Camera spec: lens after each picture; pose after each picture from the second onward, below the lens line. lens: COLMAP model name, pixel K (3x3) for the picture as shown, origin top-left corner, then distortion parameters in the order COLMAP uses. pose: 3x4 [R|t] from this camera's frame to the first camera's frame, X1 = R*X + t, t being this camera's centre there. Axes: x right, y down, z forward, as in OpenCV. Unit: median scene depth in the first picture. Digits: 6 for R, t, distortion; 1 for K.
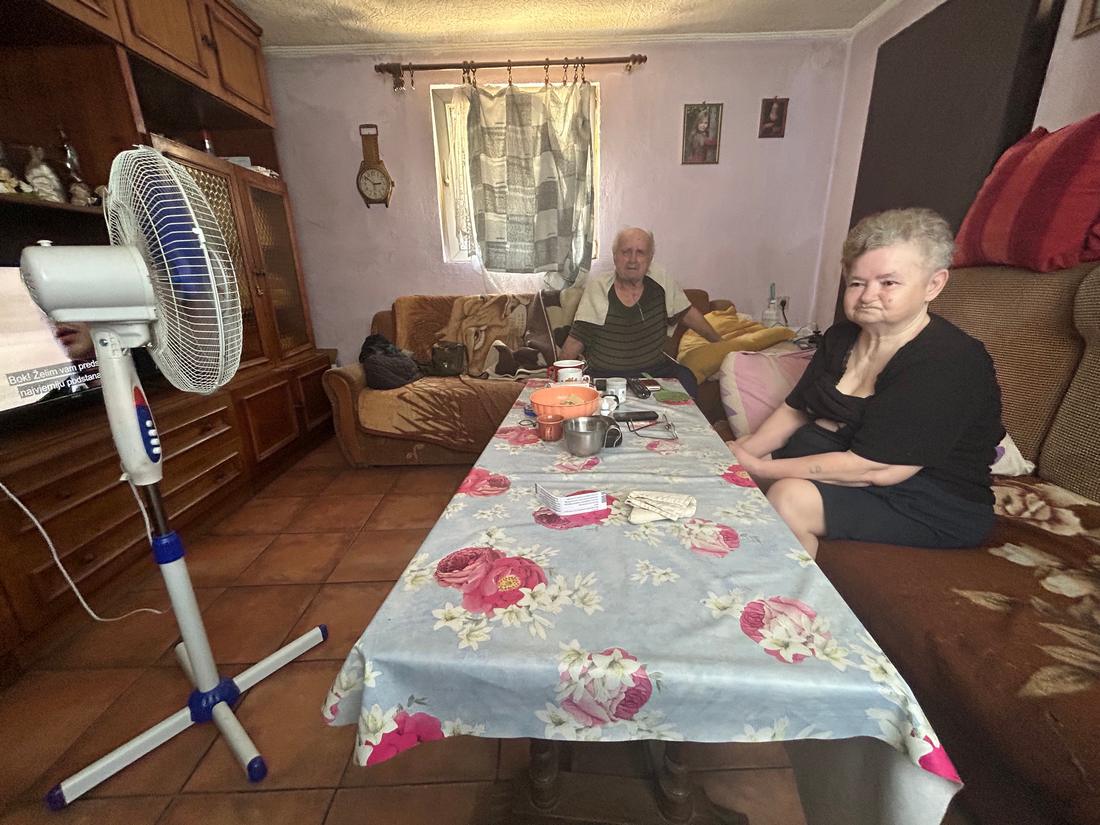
lens RADIAL K [[446.7, 0, 539.5], [0, 446.7, 411.3], [0, 0, 1]] dist [0.009761, -0.000627]
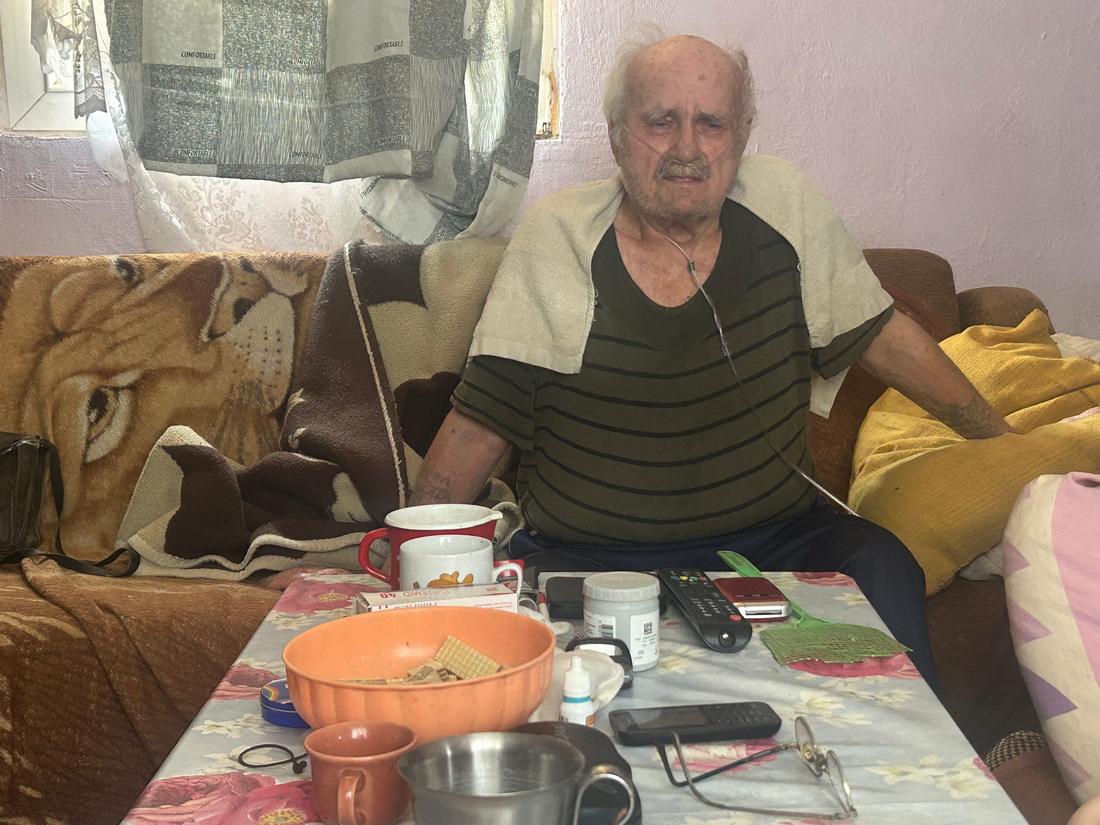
lens RADIAL K [[1642.0, 0, 553.4], [0, 1642.0, 413.0], [0, 0, 1]] dist [0.114977, 0.000000]
pose [[0.993711, 0.005884, 0.111820, 0.016991], [0.012460, 0.986606, -0.162643, -0.007276], [-0.111280, 0.163013, 0.980328, 0.030791]]
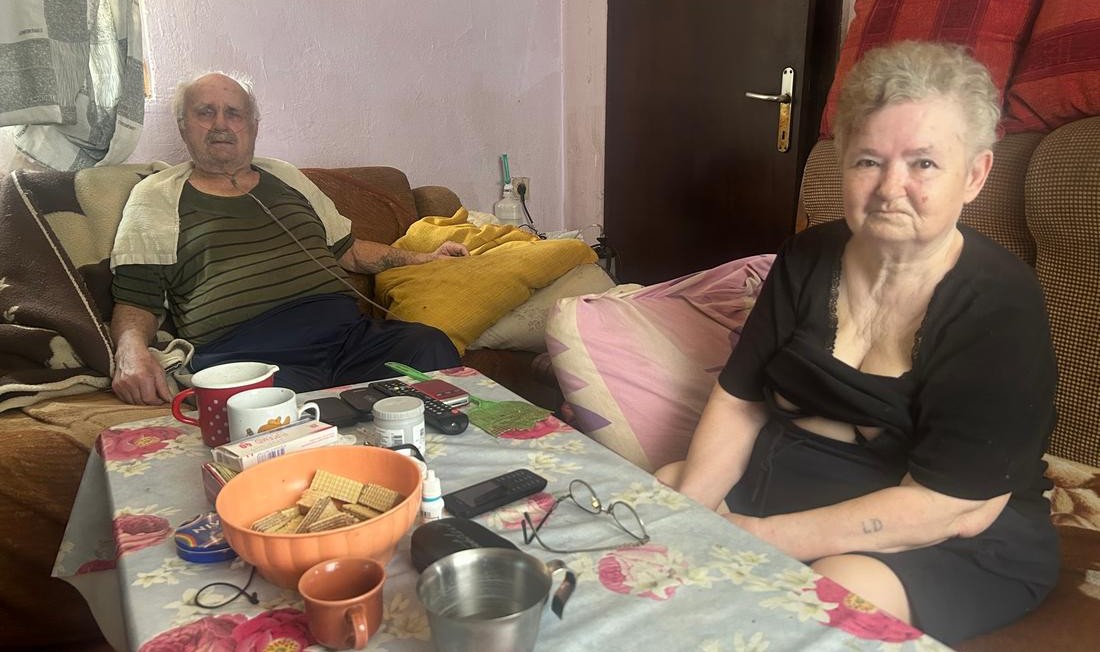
lens RADIAL K [[825.2, 0, 550.2], [0, 825.2, 329.4], [0, 0, 1]] dist [0.009891, -0.018127]
pose [[0.791768, -0.127451, 0.597377, -0.084967], [0.163721, 0.986485, -0.006528, -0.064158], [-0.588472, 0.102972, 0.801934, 0.193493]]
